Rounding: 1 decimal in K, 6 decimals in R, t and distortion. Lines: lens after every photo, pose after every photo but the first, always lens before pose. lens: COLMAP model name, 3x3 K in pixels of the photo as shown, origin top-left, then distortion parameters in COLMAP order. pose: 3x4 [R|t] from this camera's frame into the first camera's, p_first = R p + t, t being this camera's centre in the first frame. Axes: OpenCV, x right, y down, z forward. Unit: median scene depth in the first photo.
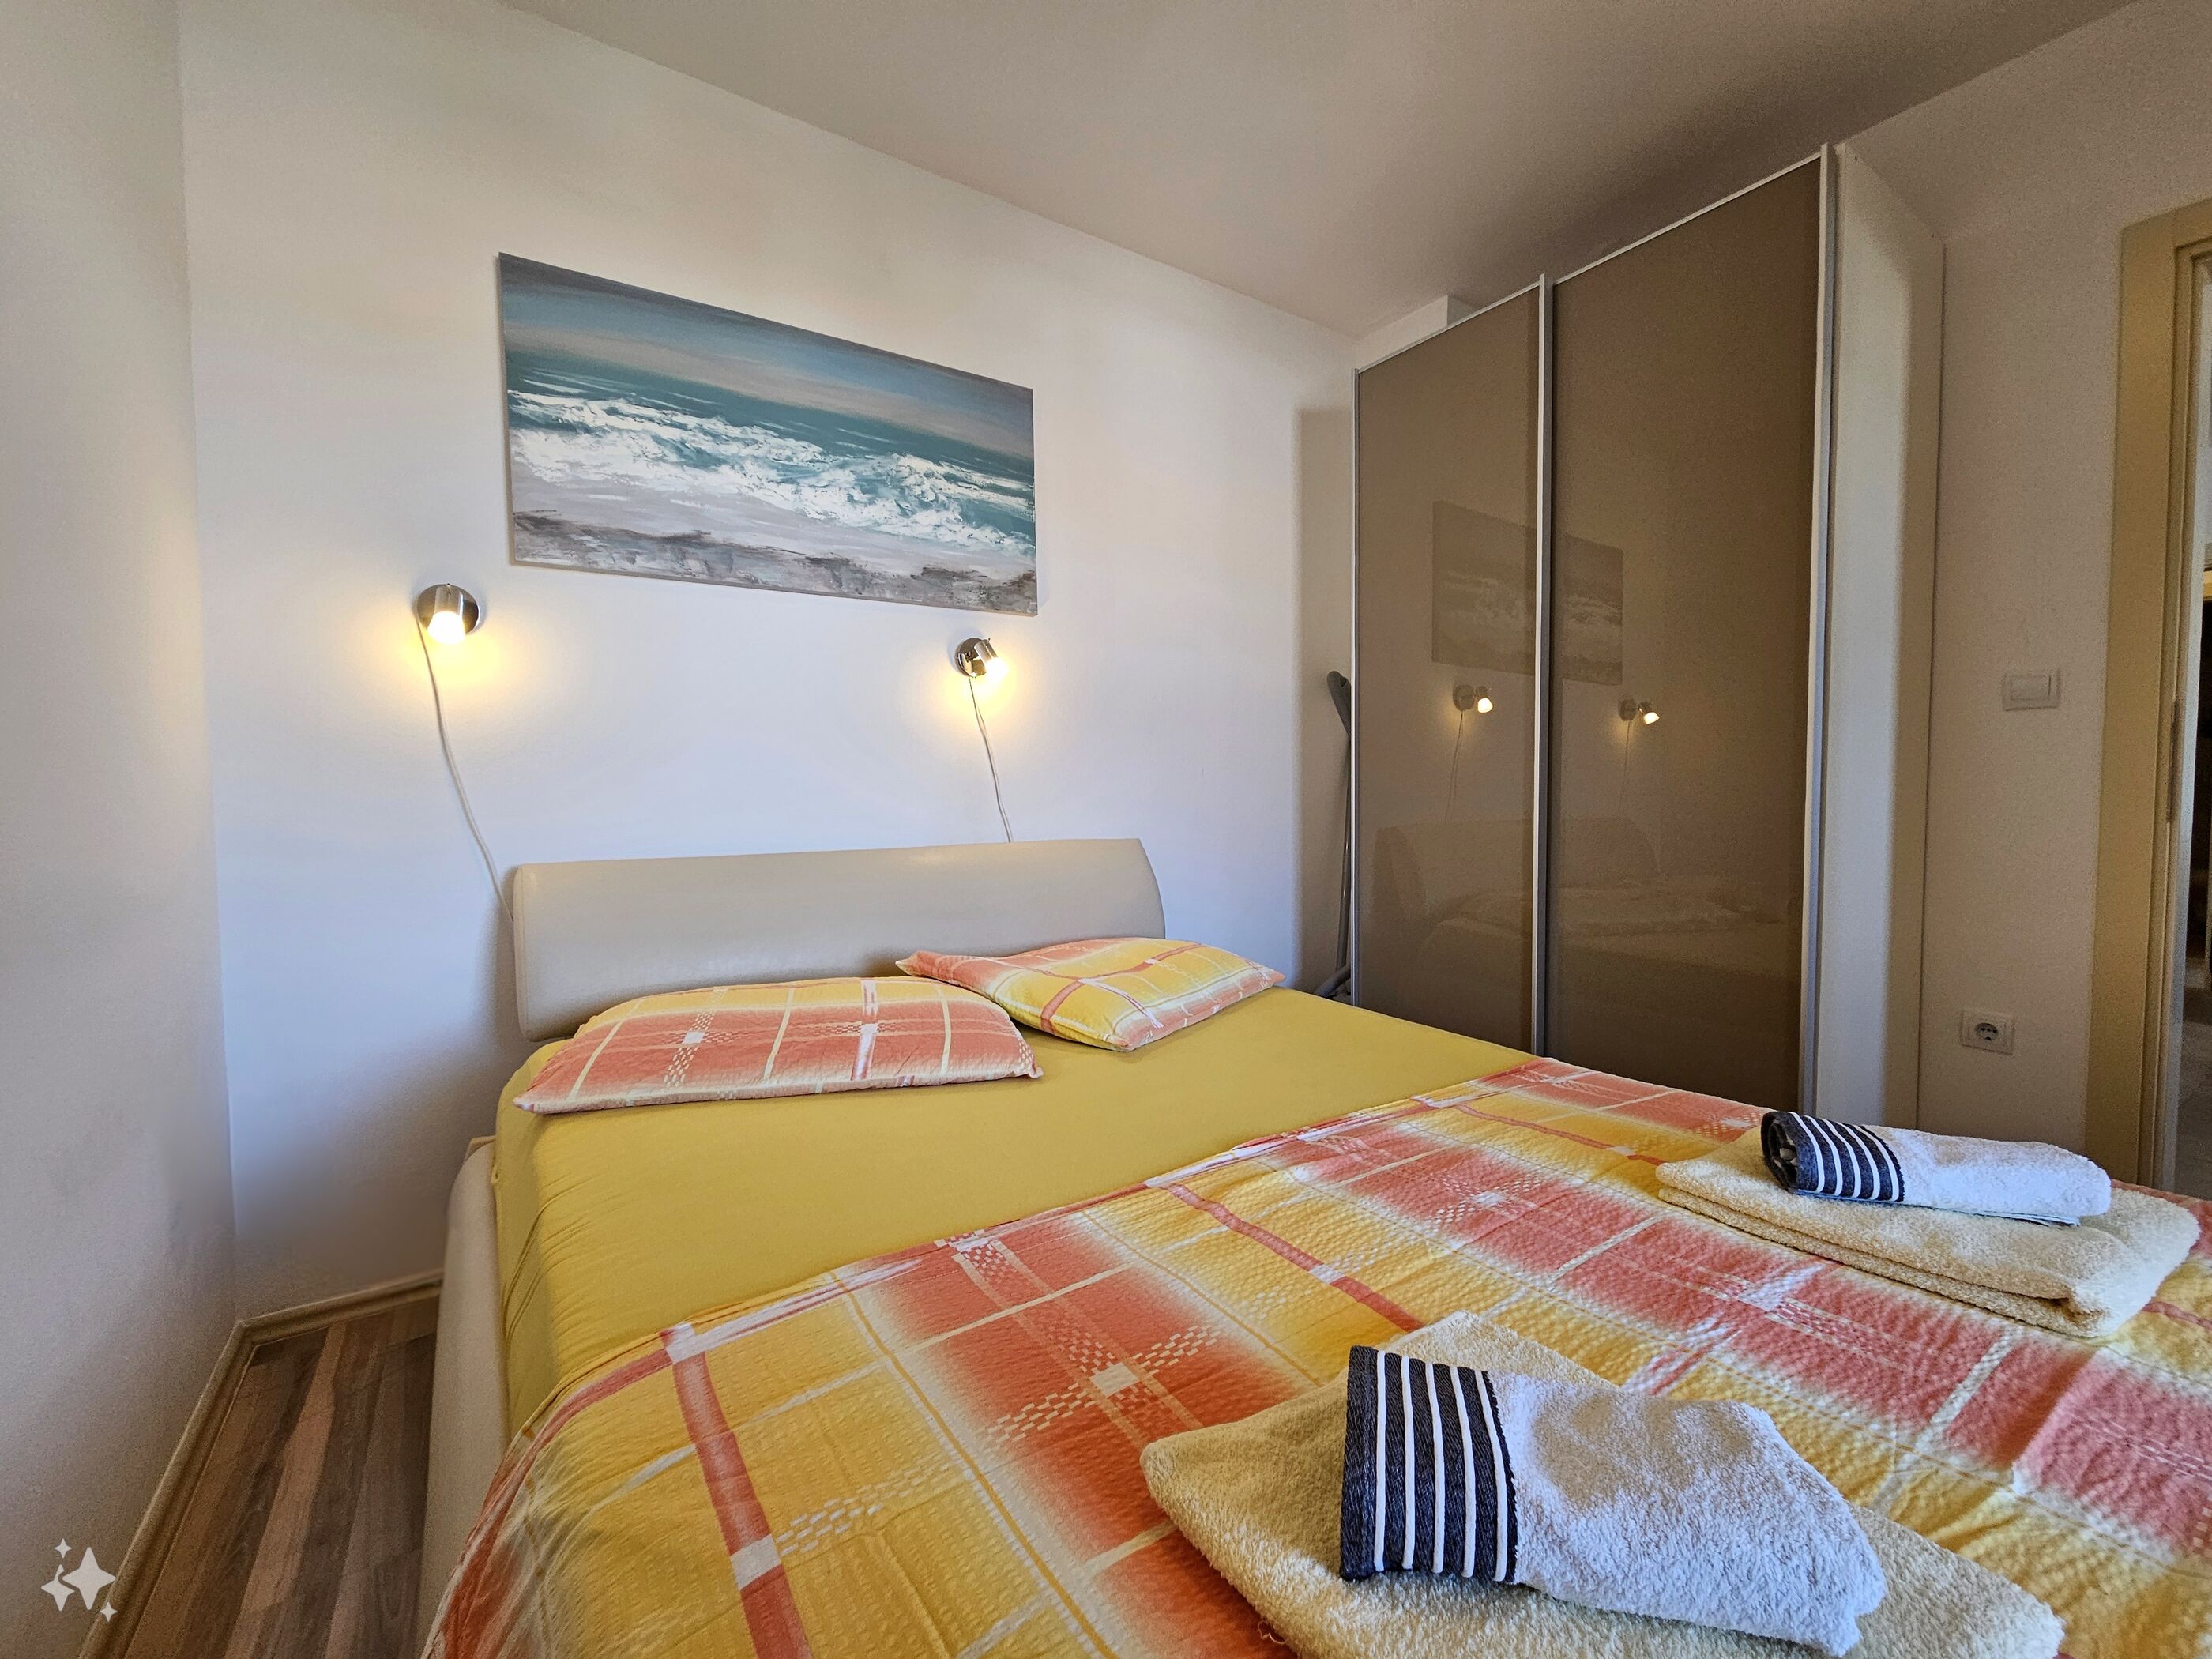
lens RADIAL K [[914.0, 0, 1093.5], [0, 914.0, 833.7], [0, 0, 1]] dist [-0.000732, -0.000630]
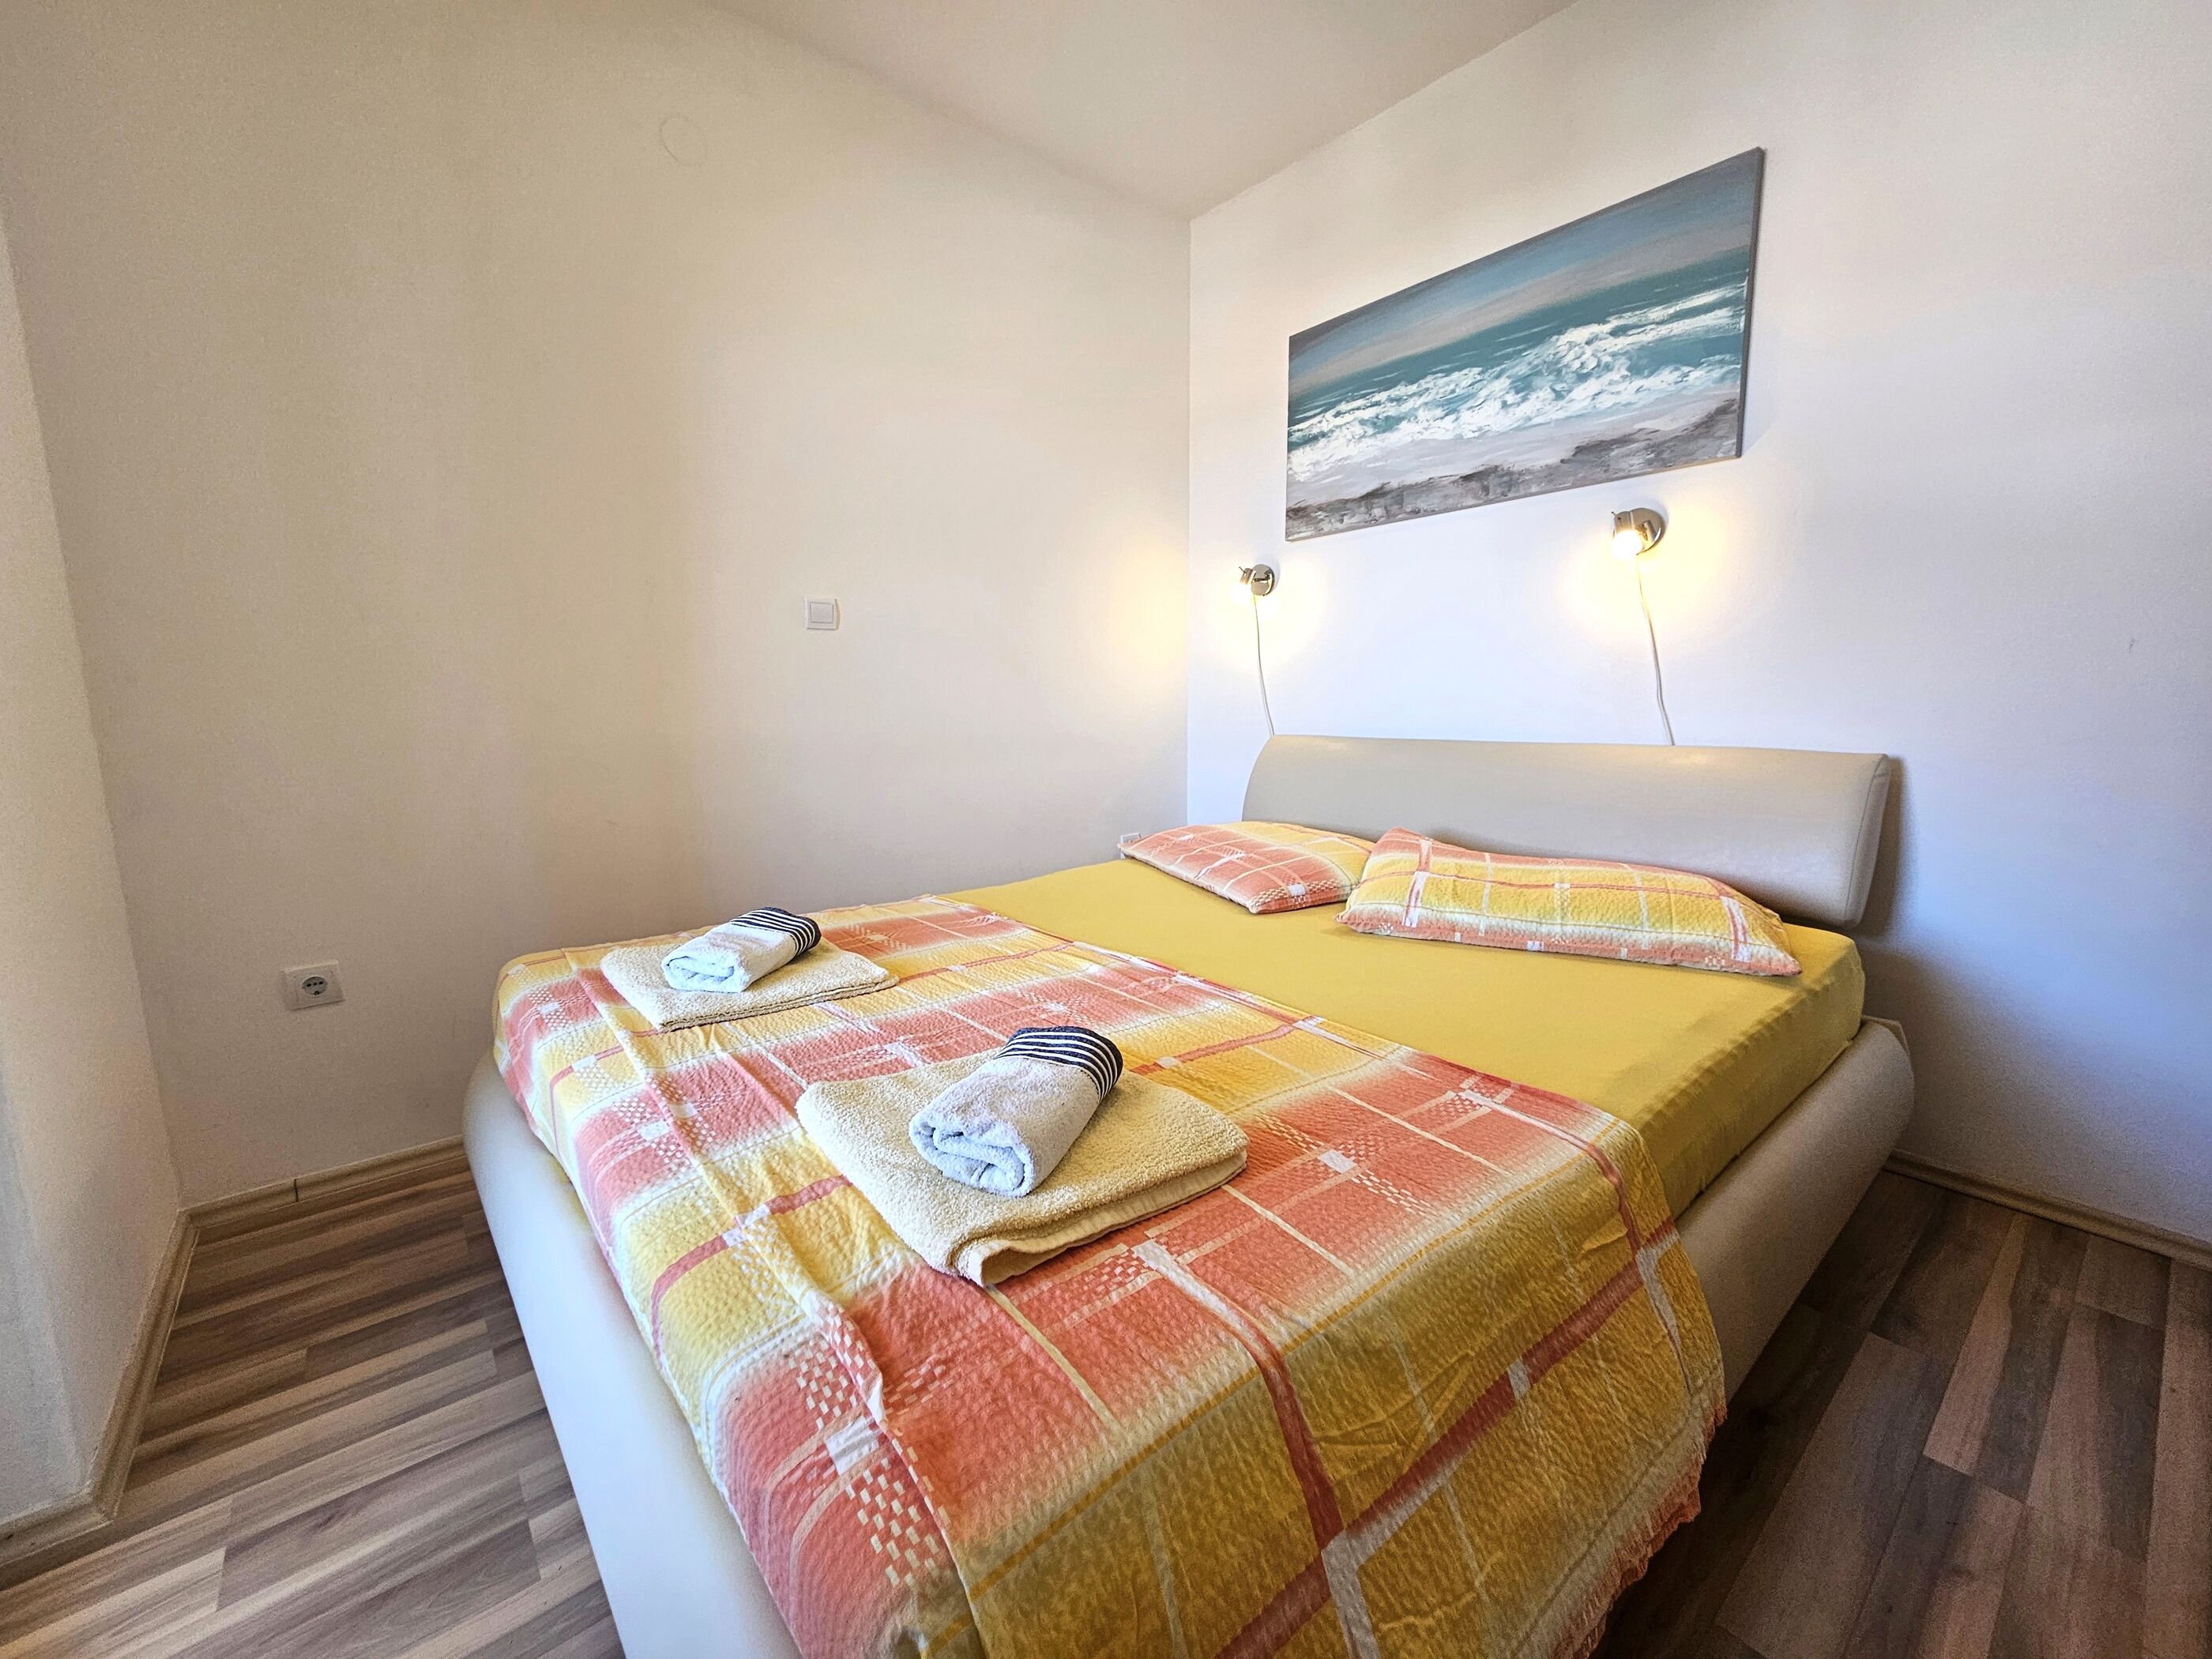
lens RADIAL K [[914.0, 0, 1089.4], [0, 914.0, 834.3], [0, 0, 1]] dist [-0.000732, -0.000630]
pose [[0.092835, 0.159135, -0.982882, 0.850354], [-0.029411, 0.987153, 0.157048, -0.031161], [0.995247, 0.014327, 0.096323, 0.455487]]
